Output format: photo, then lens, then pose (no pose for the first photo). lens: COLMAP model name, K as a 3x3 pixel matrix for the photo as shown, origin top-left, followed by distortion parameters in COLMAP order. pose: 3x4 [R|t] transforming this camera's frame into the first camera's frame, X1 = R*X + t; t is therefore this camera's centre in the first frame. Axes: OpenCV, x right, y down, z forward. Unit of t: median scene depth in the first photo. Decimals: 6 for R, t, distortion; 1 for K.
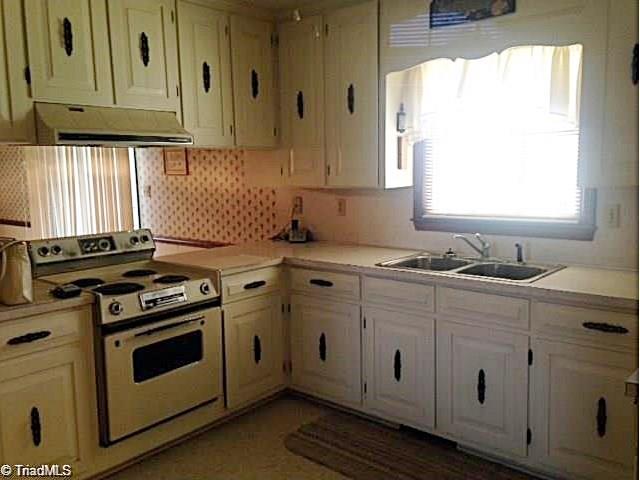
lens RADIAL K [[592.8, 0, 320.3], [0, 592.8, 238.5], [0, 0, 1]] dist [0.106601, 0.000000]
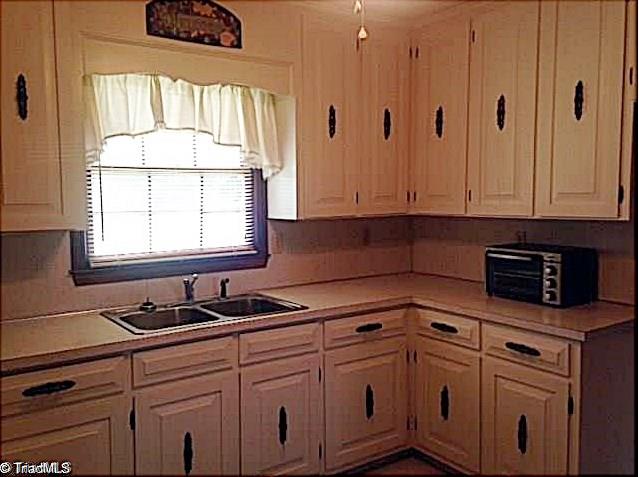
lens RADIAL K [[591.8, 0, 319.5], [0, 591.8, 238.4], [0, 0, 1]] dist [0.106601, 0.000000]
pose [[0.272646, -0.058736, 0.960320, -0.564930], [0.129956, 0.991236, 0.023731, -0.061785], [-0.953297, 0.118329, 0.277889, 0.581321]]
